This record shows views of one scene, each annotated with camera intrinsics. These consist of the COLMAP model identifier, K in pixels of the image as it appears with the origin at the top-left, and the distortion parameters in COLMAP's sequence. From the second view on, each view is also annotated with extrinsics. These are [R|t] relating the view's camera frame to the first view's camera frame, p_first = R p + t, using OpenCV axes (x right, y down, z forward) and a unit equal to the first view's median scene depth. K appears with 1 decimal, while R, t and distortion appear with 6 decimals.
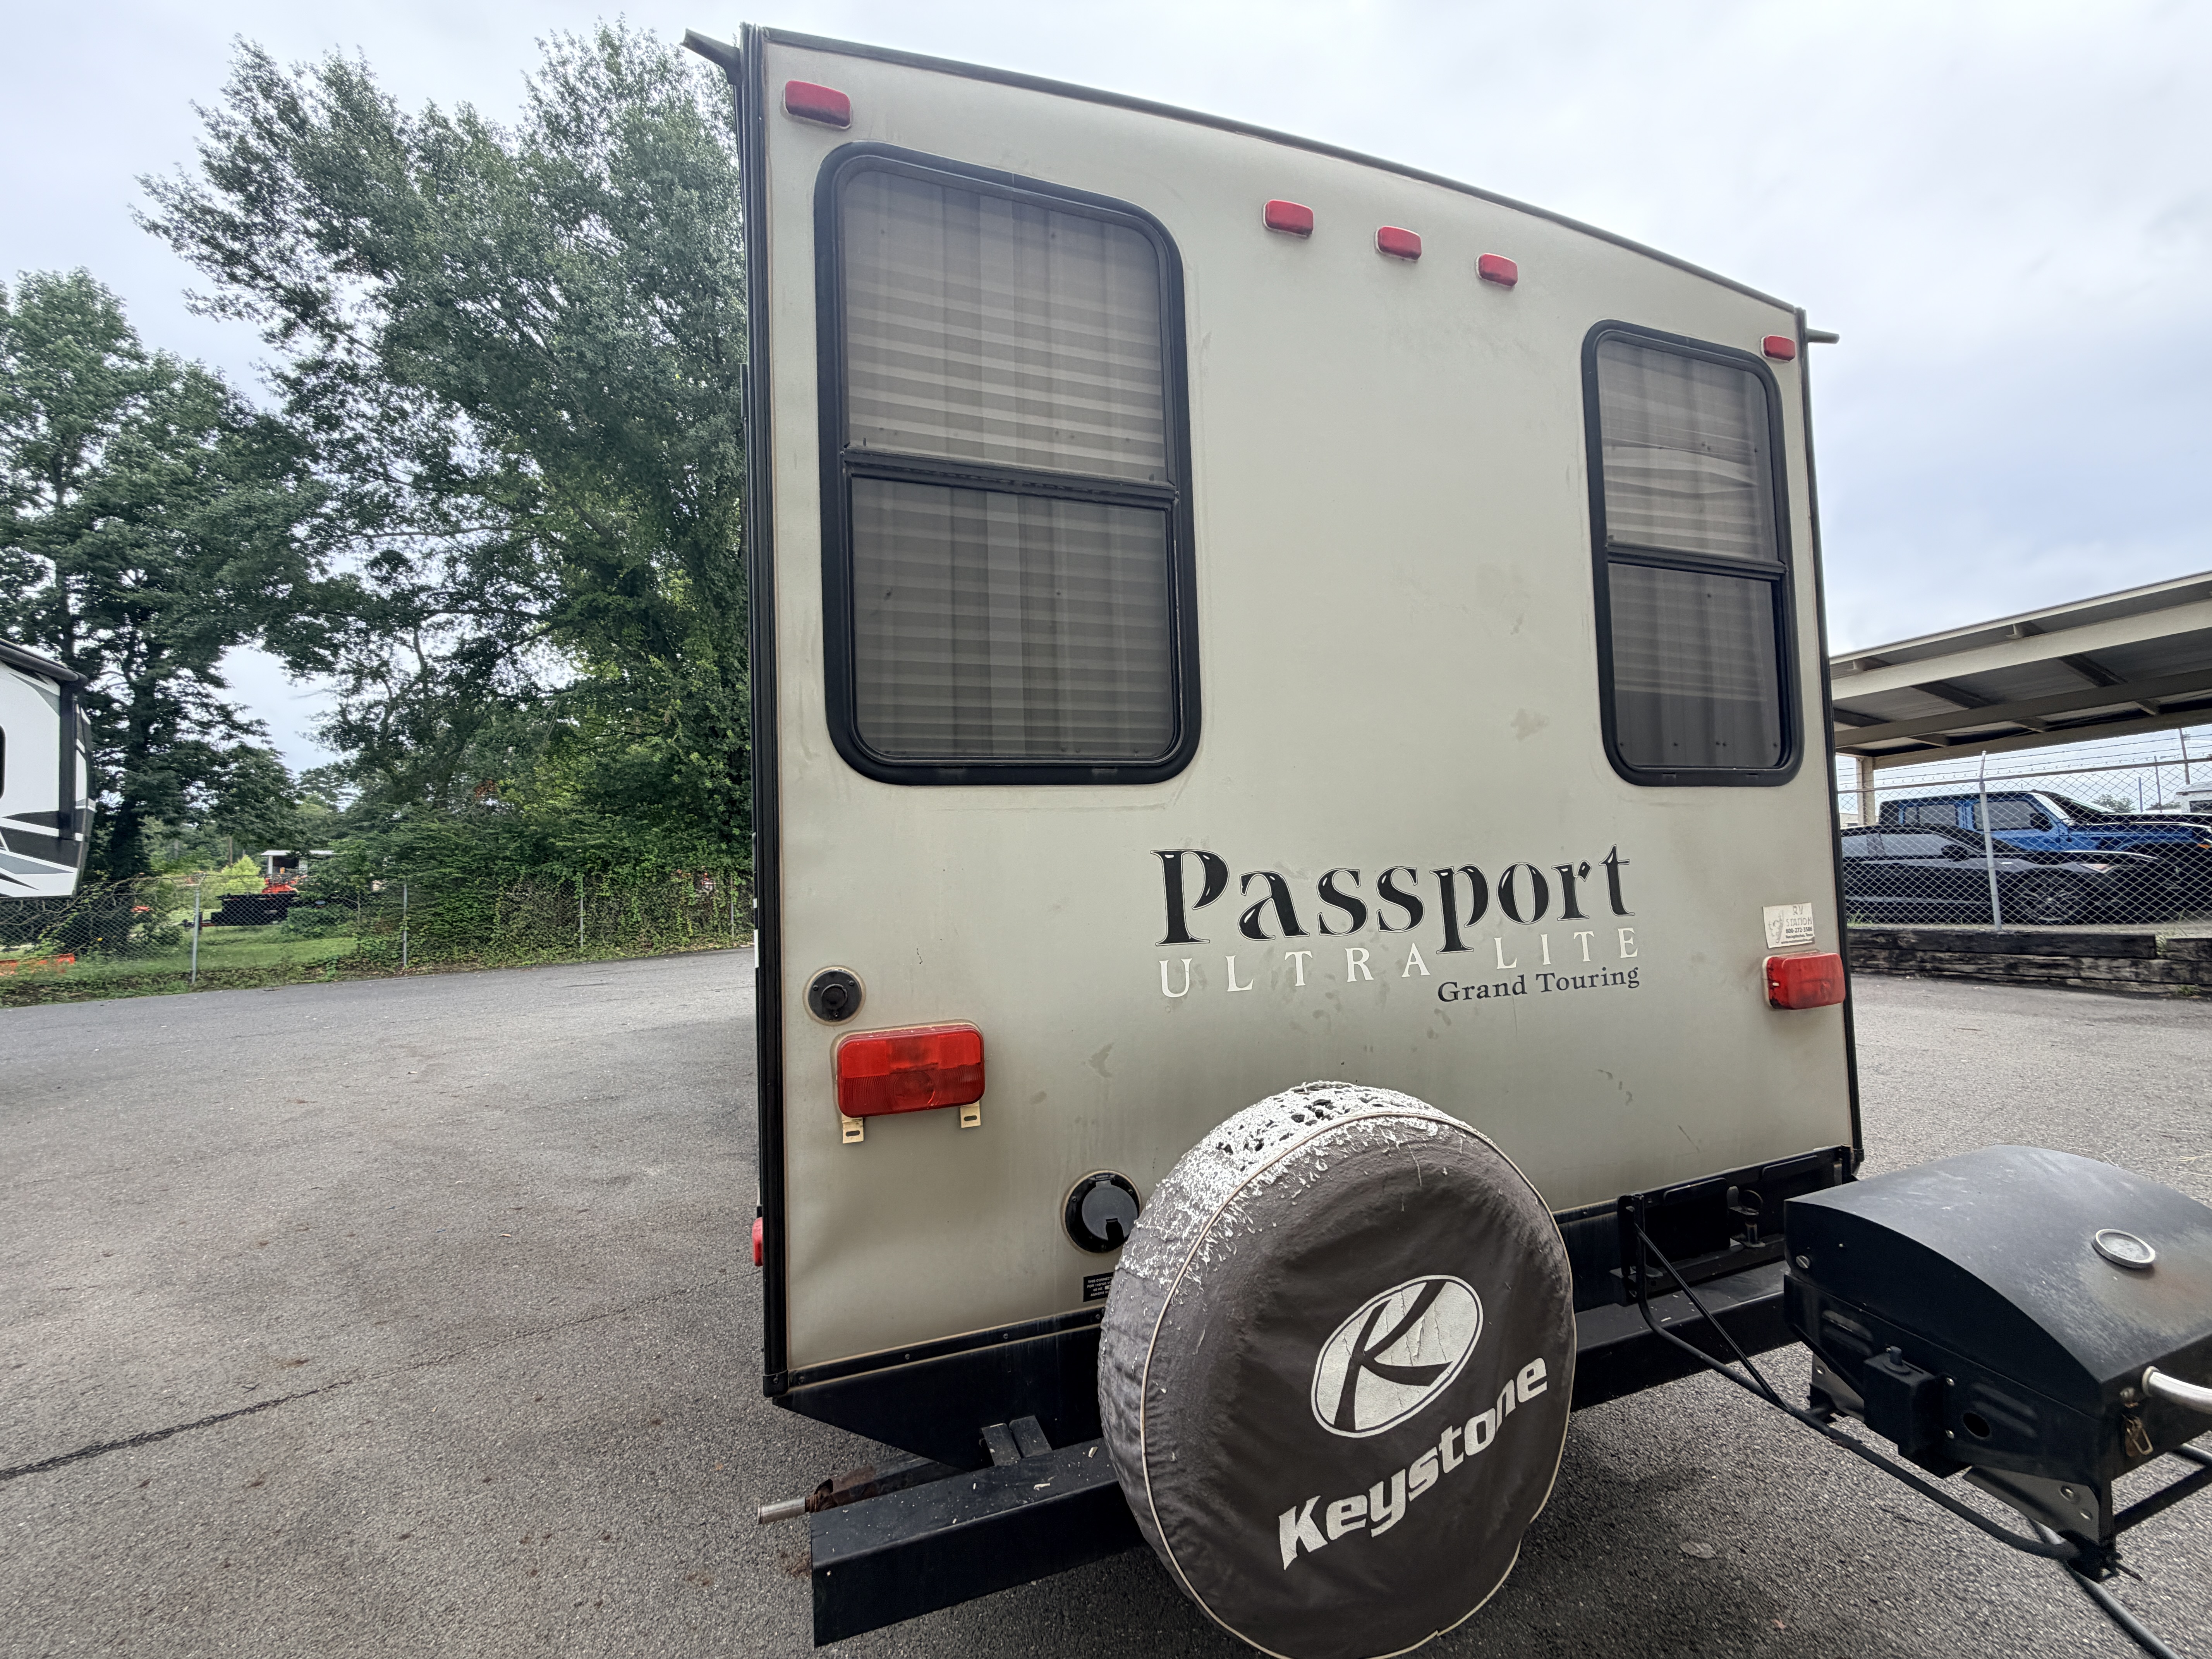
lens RADIAL K [[881.4, 0, 1104.4], [0, 881.4, 827.6], [0, 0, 1]] dist [0.000536, -0.000154]
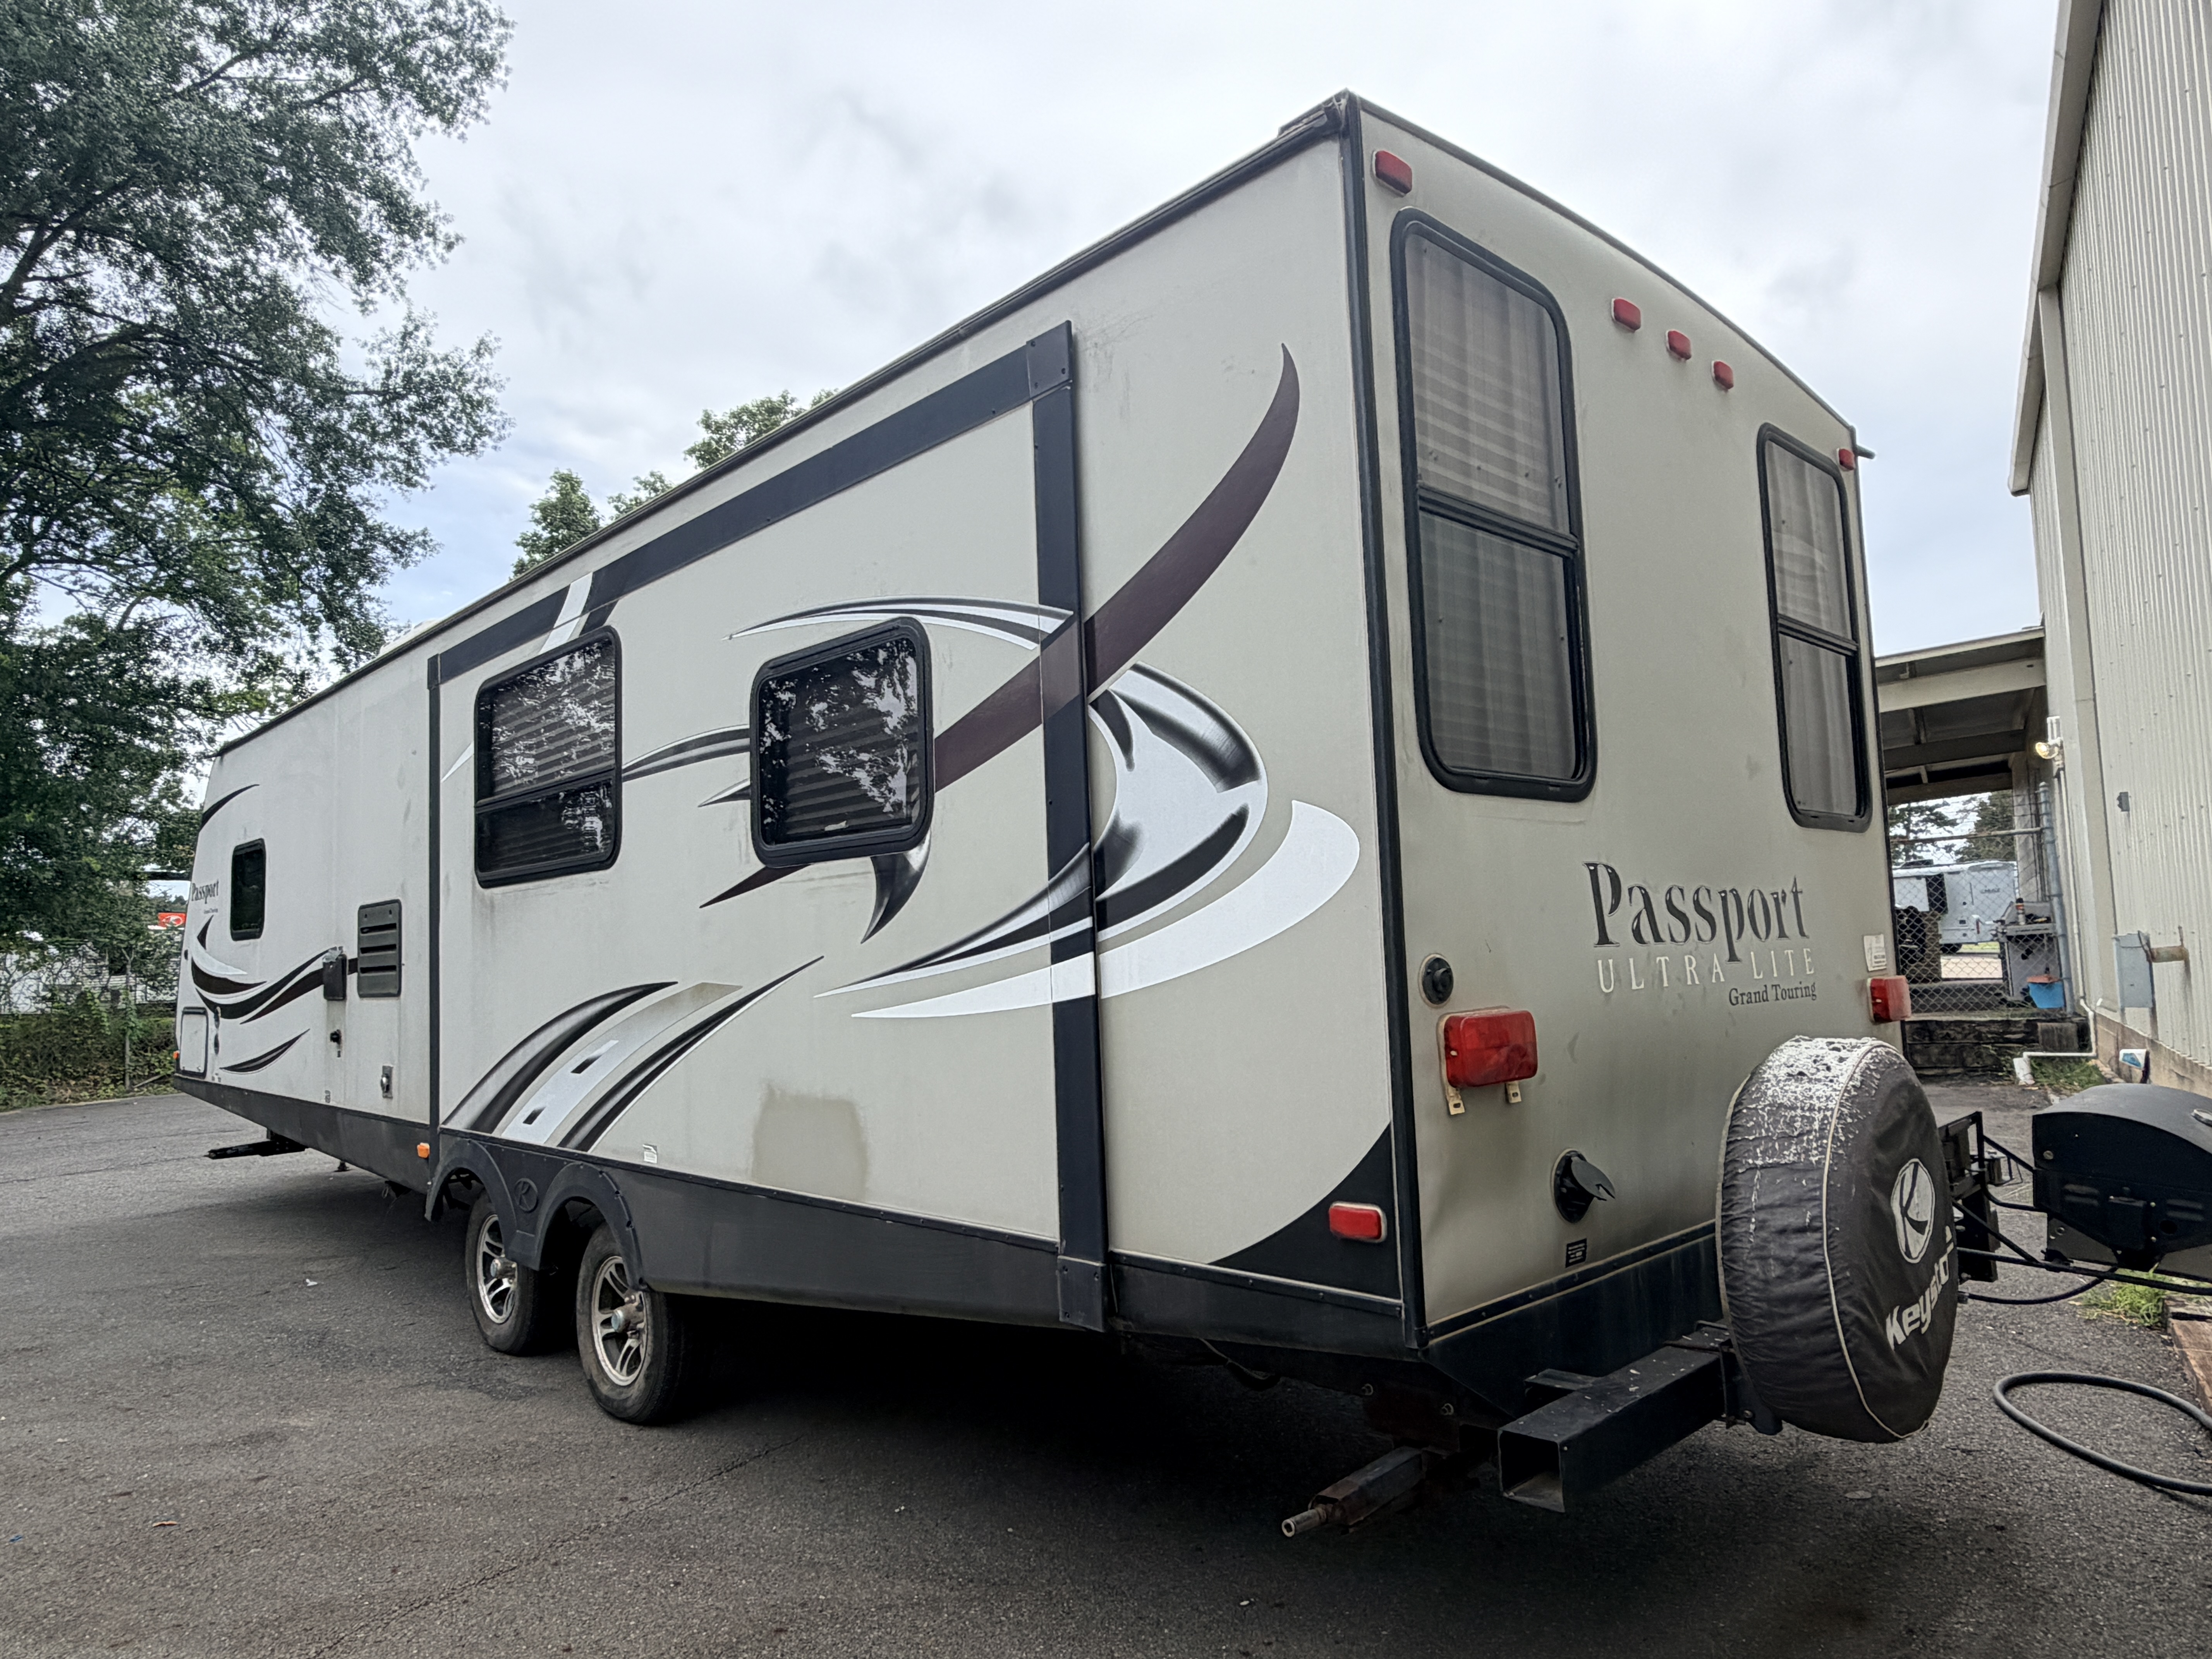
lens RADIAL K [[1380.7, 0, 1106.8], [0, 1380.7, 830.7], [0, 0, 1]] dist [0.000153, -0.001282]
pose [[0.915520, 0.035488, 0.400705, -1.193779], [-0.011714, 0.998031, -0.061625, 0.100778], [-0.402102, 0.051725, 0.914132, -0.355545]]
